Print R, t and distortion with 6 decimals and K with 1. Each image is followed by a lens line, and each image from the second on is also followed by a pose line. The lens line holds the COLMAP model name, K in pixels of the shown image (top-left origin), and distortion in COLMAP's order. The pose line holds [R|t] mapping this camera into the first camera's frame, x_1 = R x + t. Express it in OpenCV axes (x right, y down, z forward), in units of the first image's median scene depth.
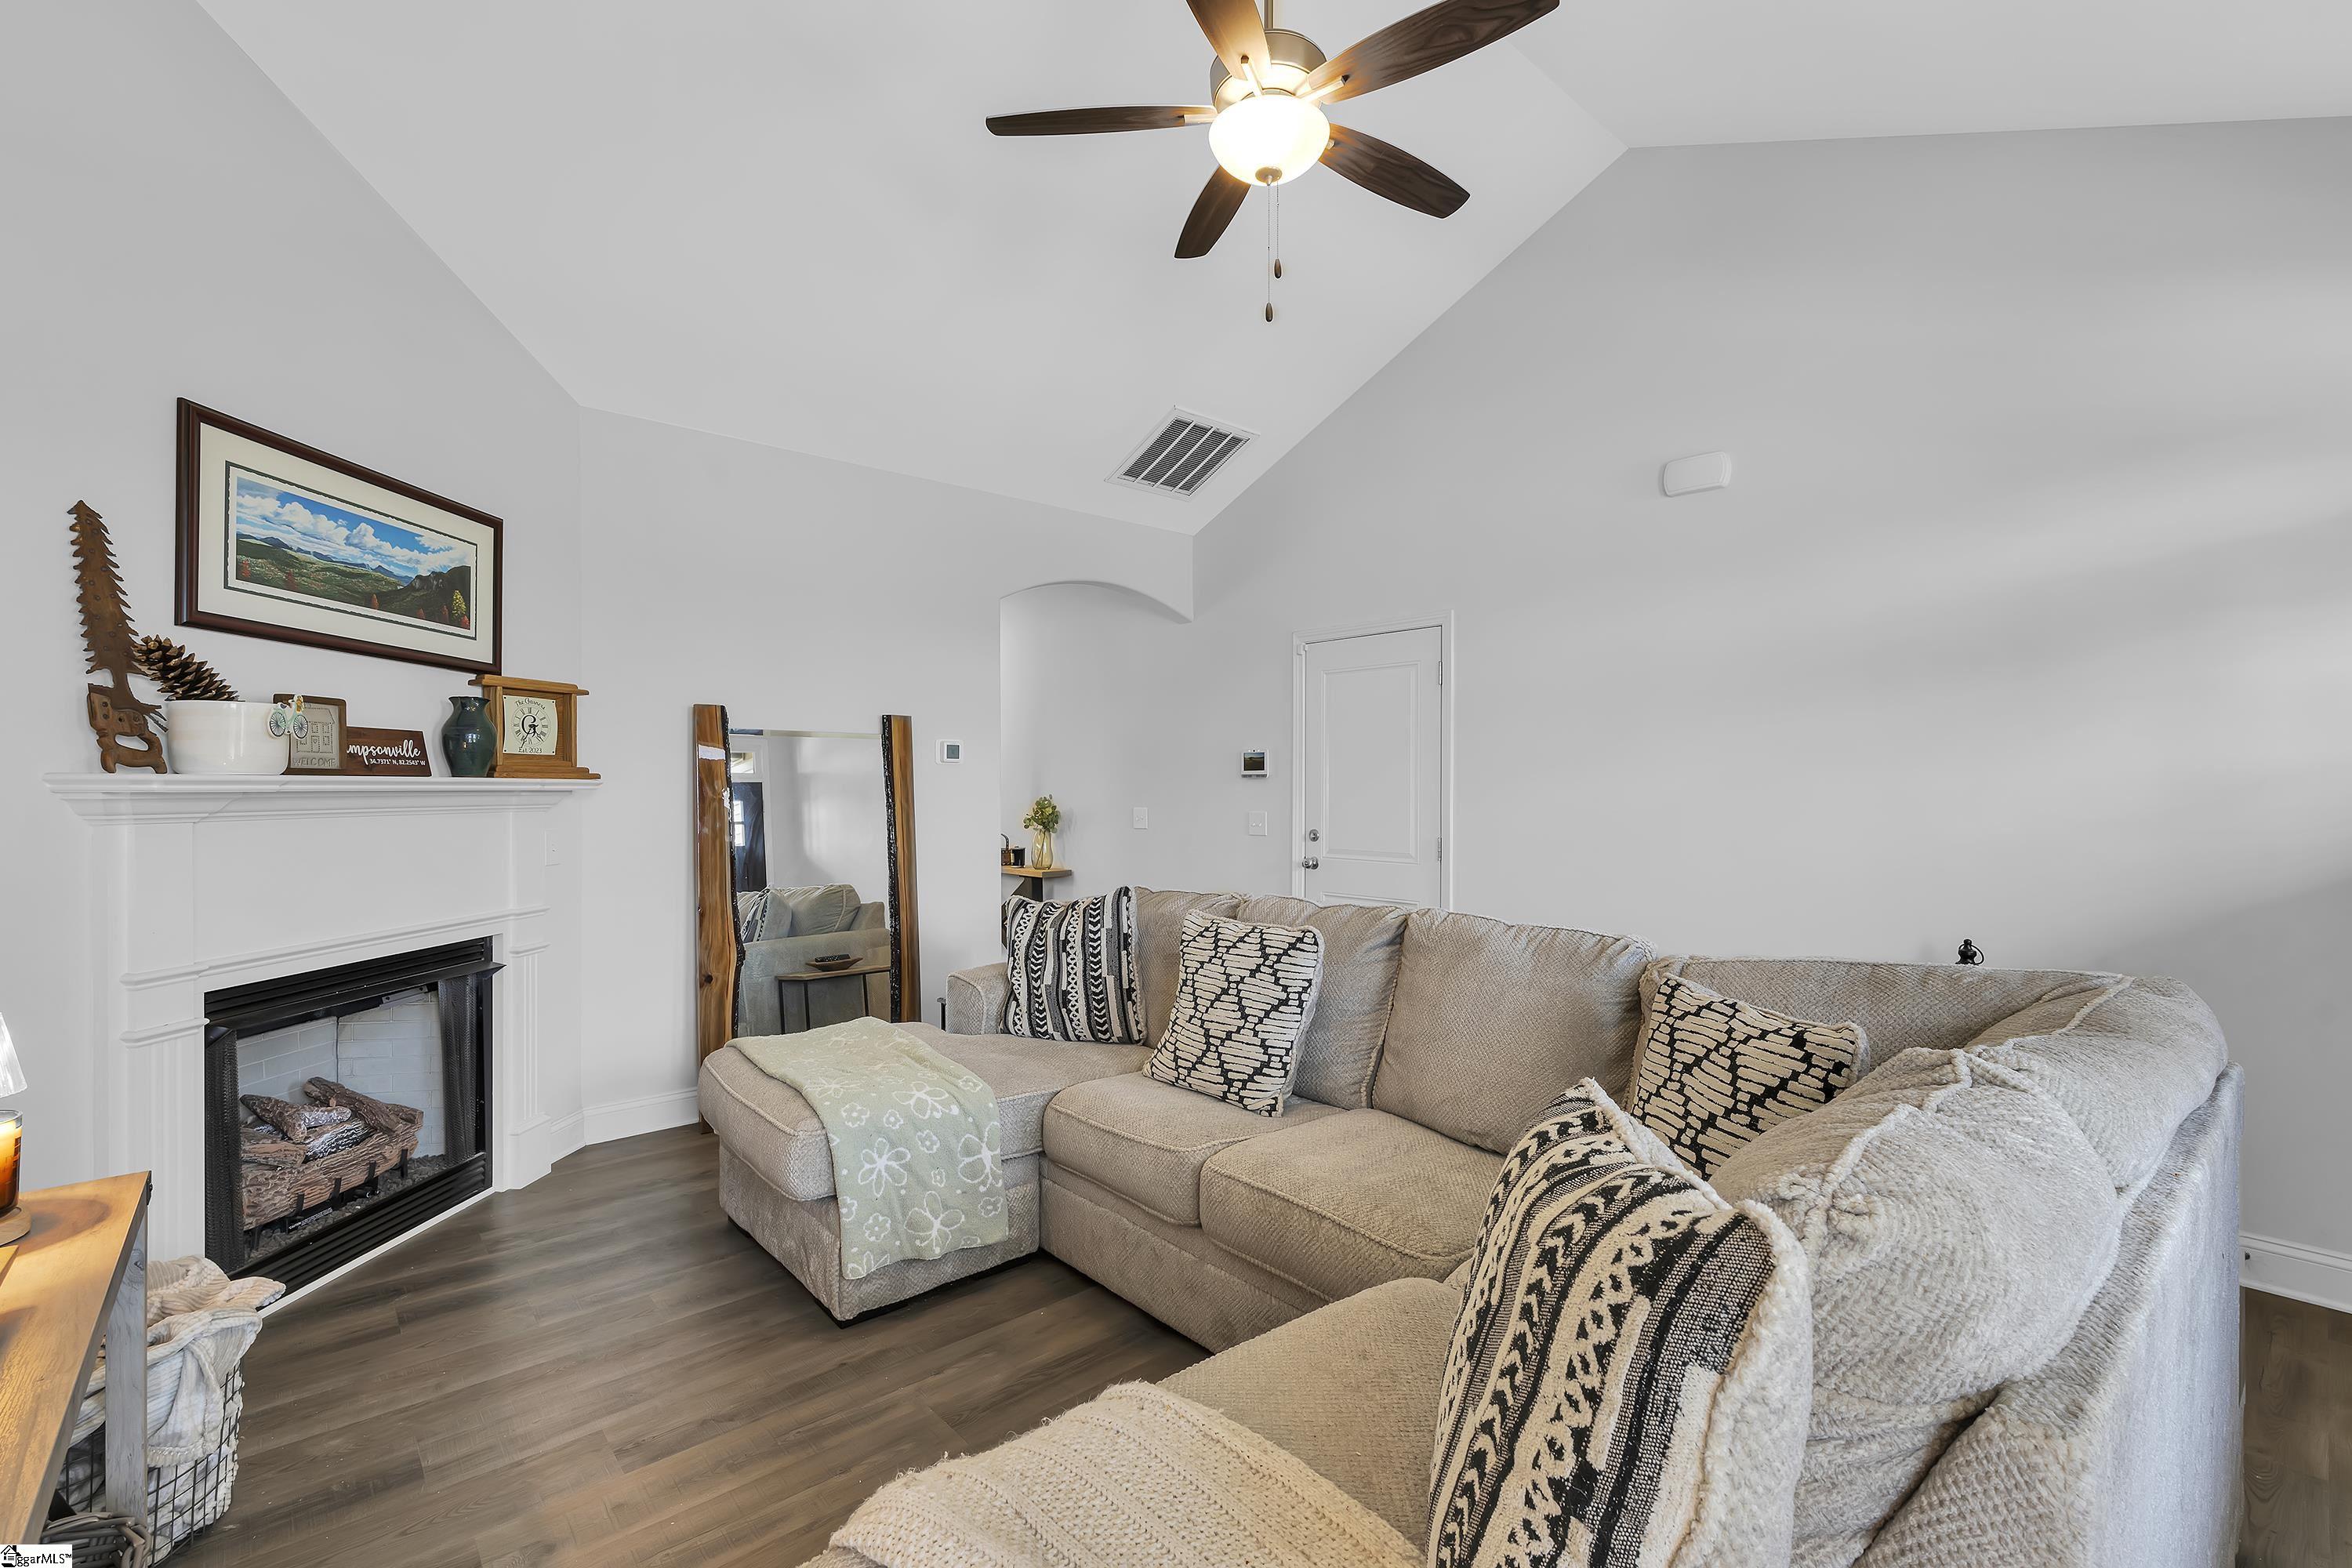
lens RADIAL K [[1042.9, 0, 1184.7], [0, 1042.9, 787.5], [0, 0, 1]] dist [-0.007798, 0.000731]
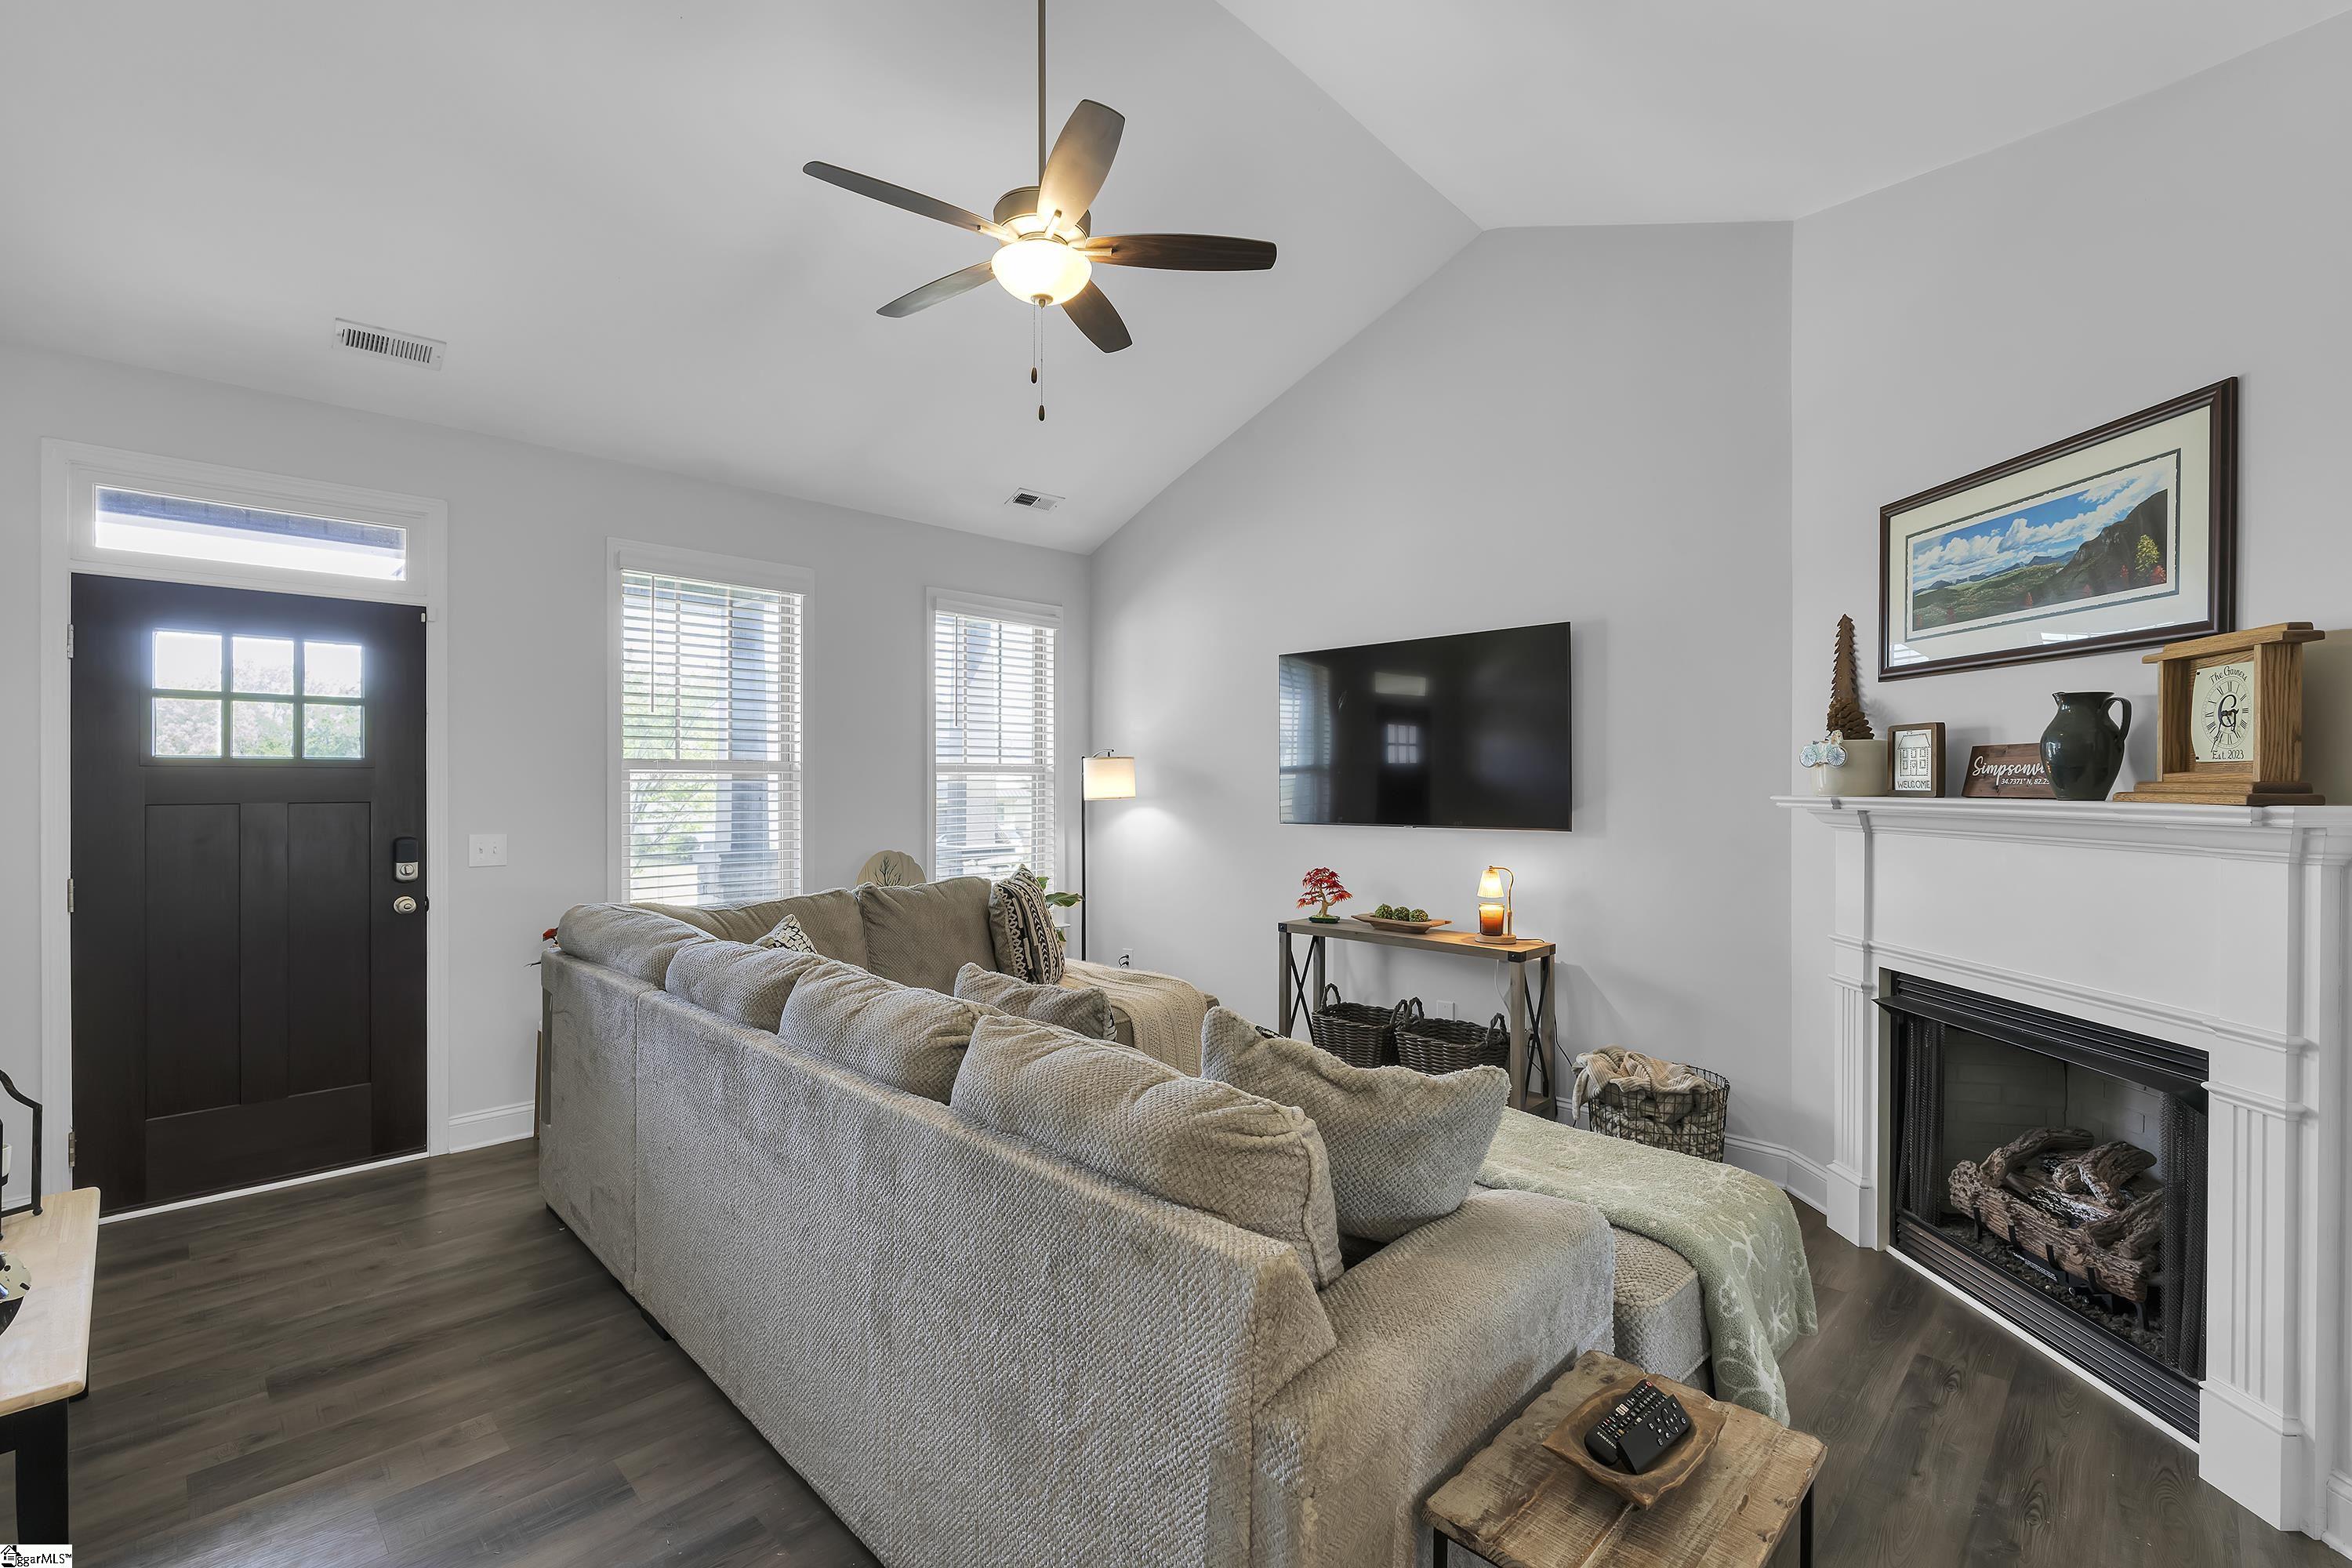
lens RADIAL K [[1042.9, 0, 1180.3], [0, 1042.9, 785.7], [0, 0, 1]] dist [-0.007798, 0.000731]
pose [[-0.996878, -0.006744, -0.078671, 0.007730], [-0.006814, 0.999977, 0.000628, -0.017000], [0.078665, 0.001162, -0.996900, 1.832608]]
